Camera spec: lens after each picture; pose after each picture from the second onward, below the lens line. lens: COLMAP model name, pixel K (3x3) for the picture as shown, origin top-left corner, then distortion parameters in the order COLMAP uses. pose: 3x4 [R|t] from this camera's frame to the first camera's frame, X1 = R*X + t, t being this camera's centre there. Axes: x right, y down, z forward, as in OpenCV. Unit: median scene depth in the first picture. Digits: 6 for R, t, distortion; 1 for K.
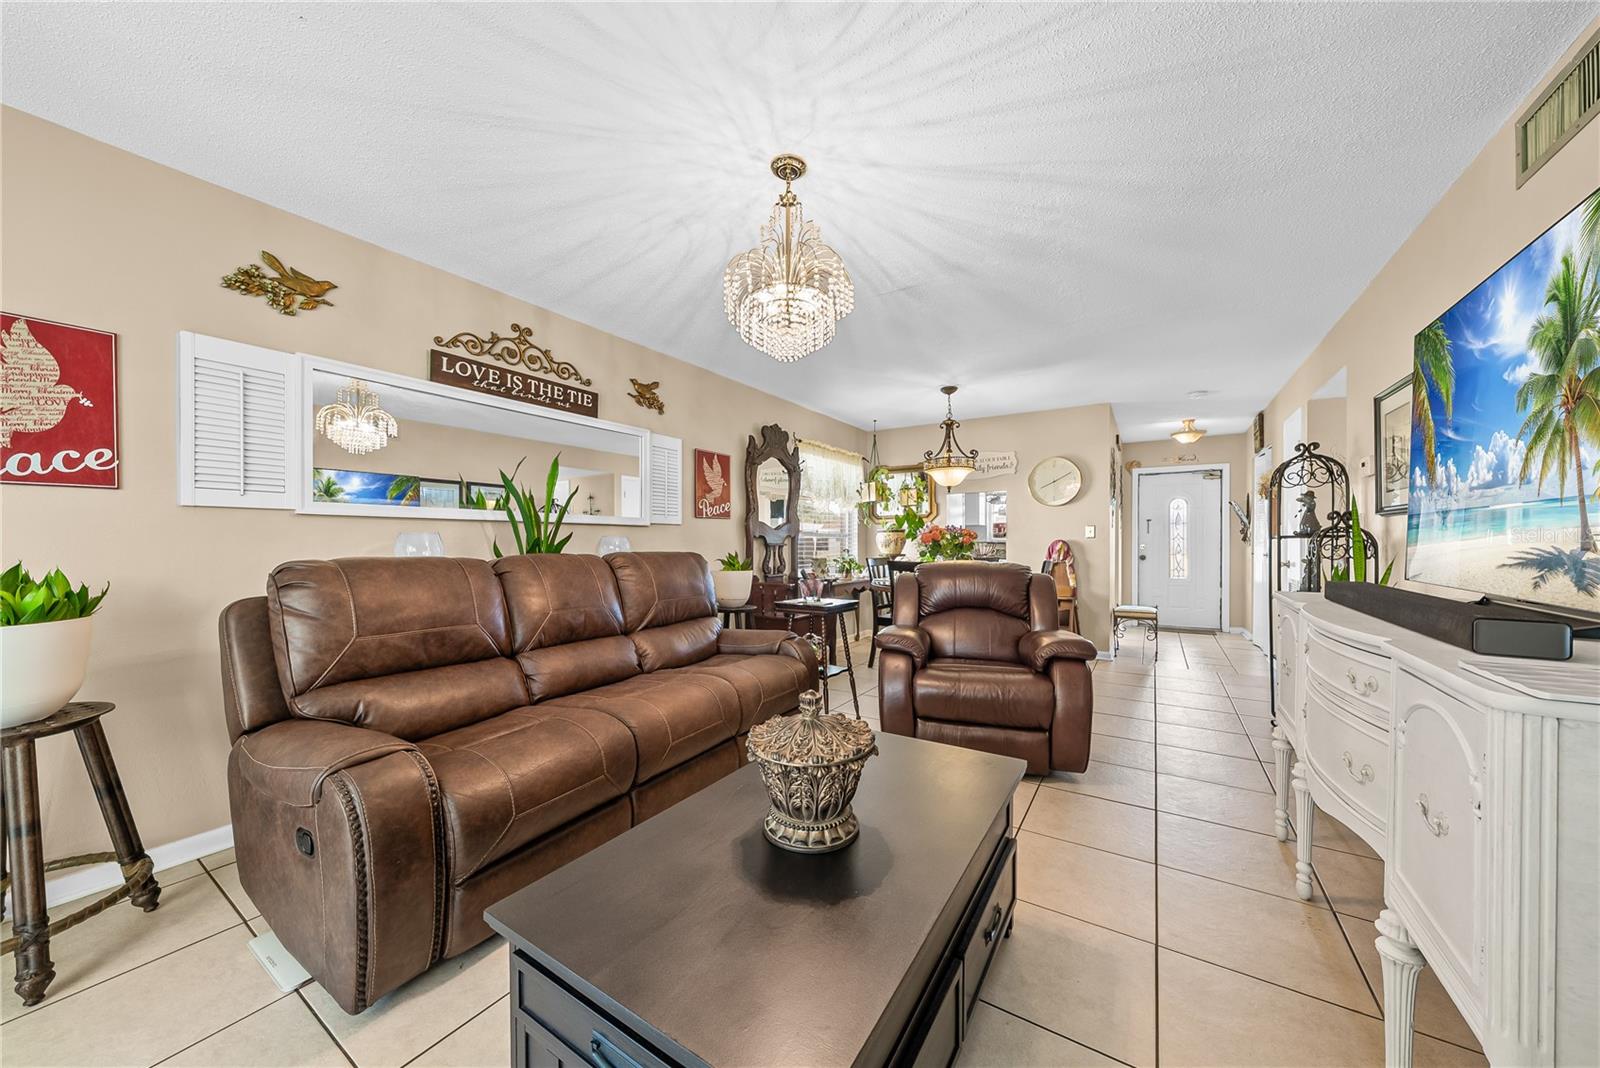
lens RADIAL K [[545.5, 0, 793.8], [0, 545.5, 538.6], [0, 0, 1]] dist [-0.006277, -0.000196]
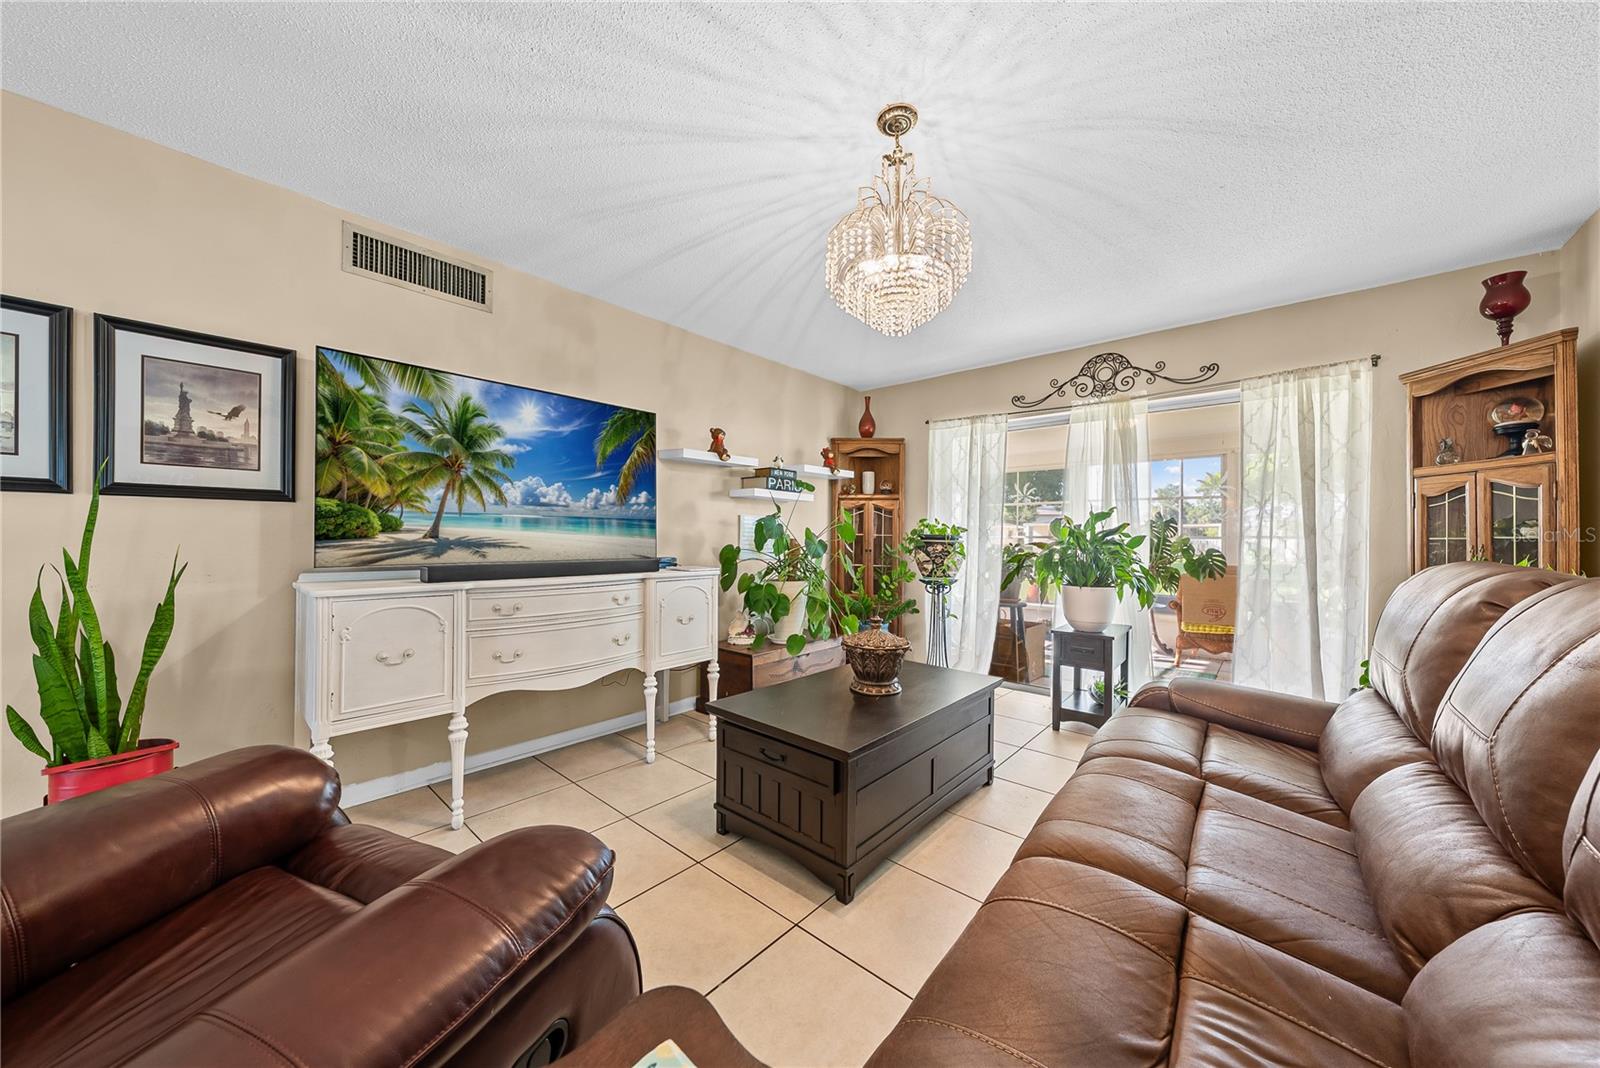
lens RADIAL K [[545.5, 0, 806.9], [0, 545.5, 542.4], [0, 0, 1]] dist [-0.006277, -0.000196]
pose [[-0.991541, -0.010029, 0.129409, 0.006924], [-0.008066, 0.999845, 0.015679, -0.000262], [-0.129546, 0.014503, -0.991467, 0.928628]]
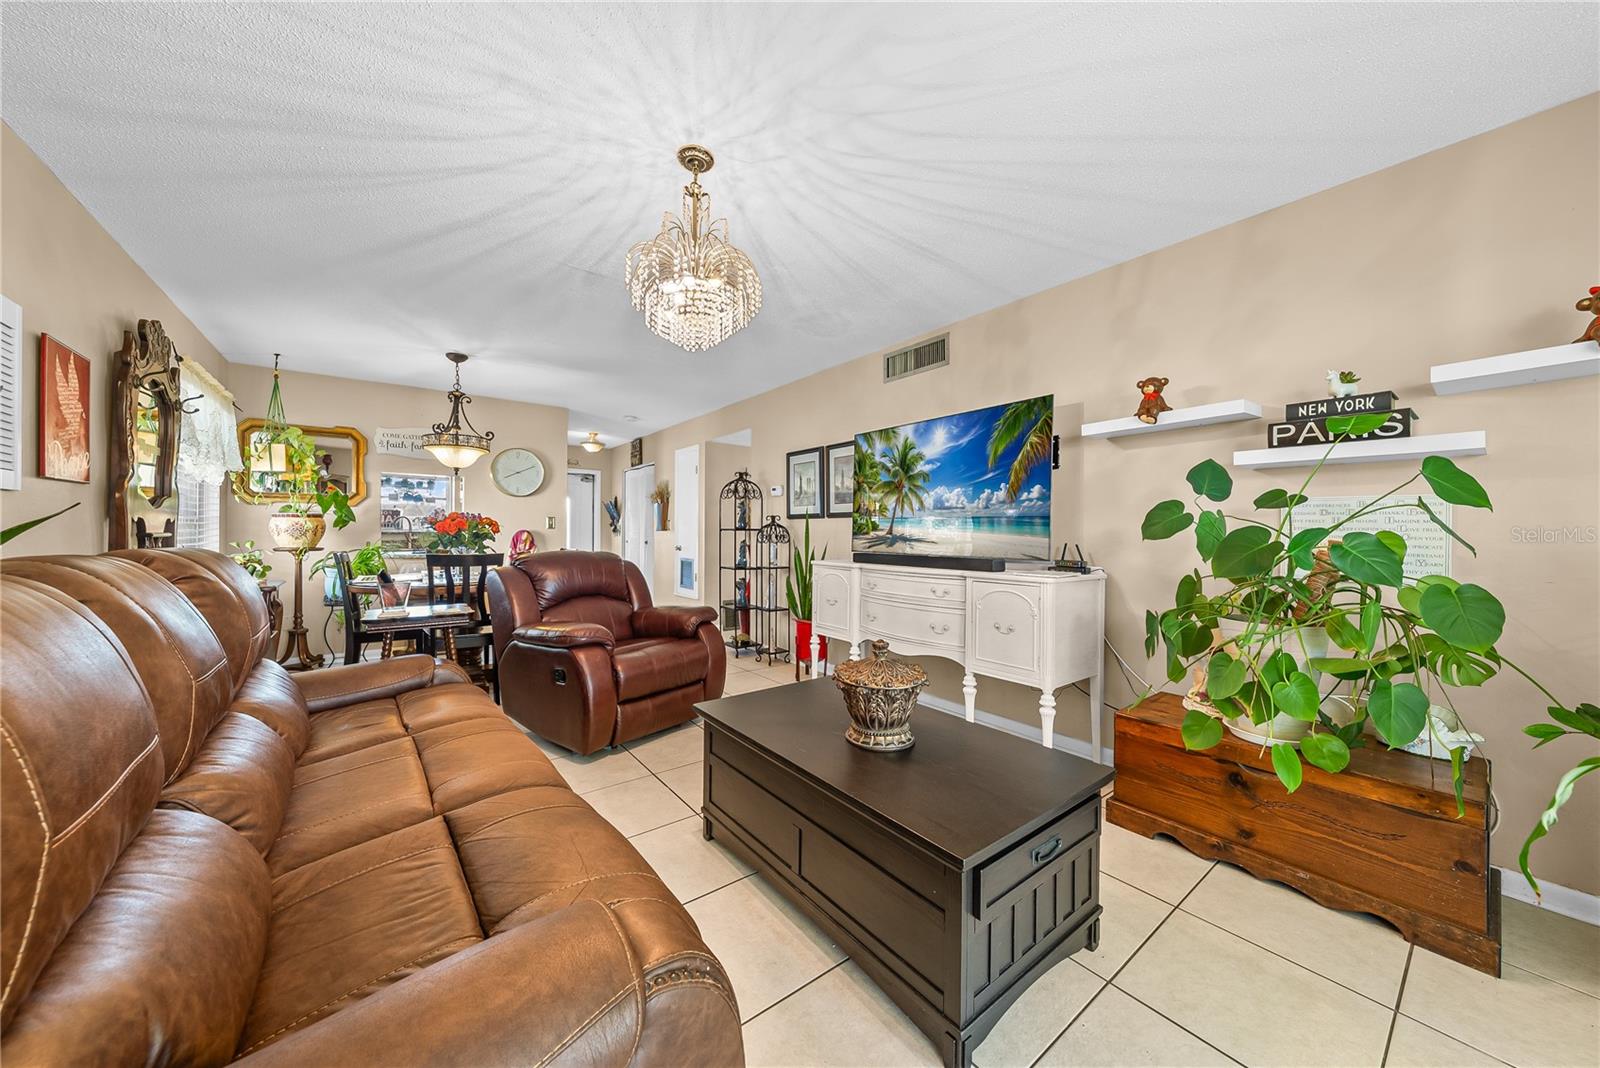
lens RADIAL K [[545.5, 0, 801.4], [0, 545.5, 527.0], [0, 0, 1]] dist [-0.006277, -0.000196]
pose [[0.333431, 0.013505, 0.942678, -0.430120], [-0.008015, 0.999902, -0.011489, 0.005765], [-0.942740, -0.003724, 0.333507, 0.230188]]
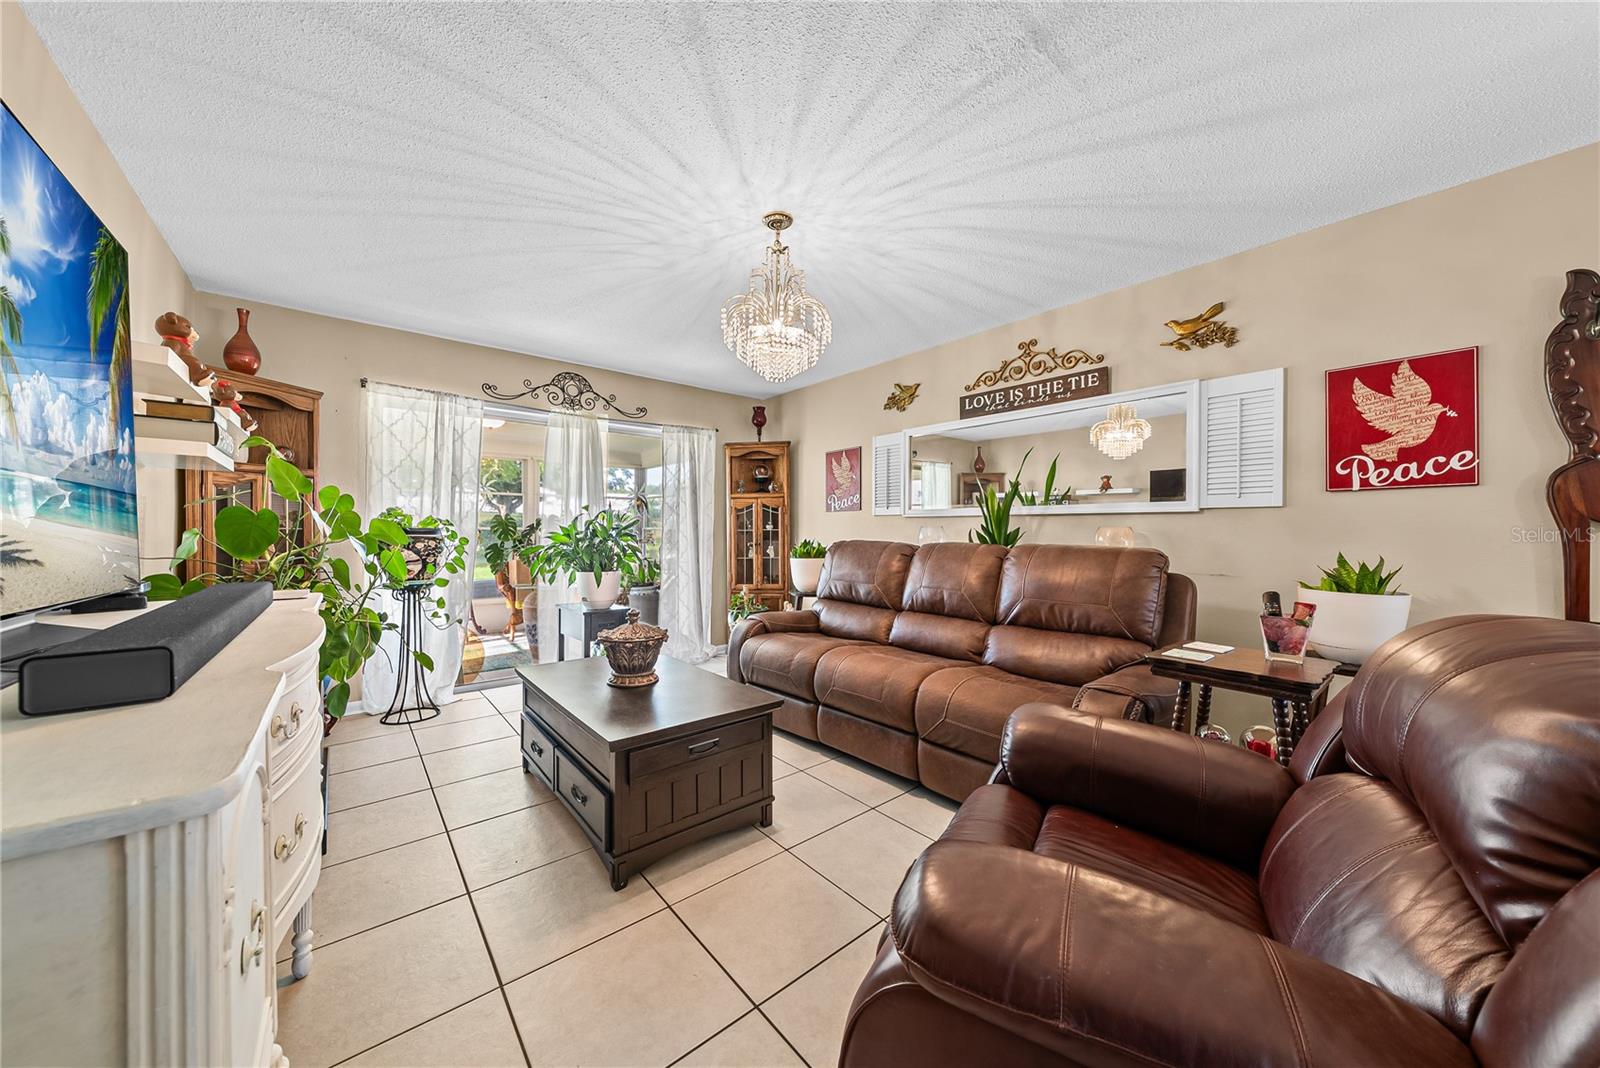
lens RADIAL K [[545.5, 0, 804.9], [0, 545.5, 528.9], [0, 0, 1]] dist [-0.006277, -0.000196]
pose [[-0.269668, -0.011302, -0.962887, 0.549496], [-0.003362, 0.999936, -0.010795, 0.008678], [0.962947, 0.000326, -0.269689, 0.671563]]
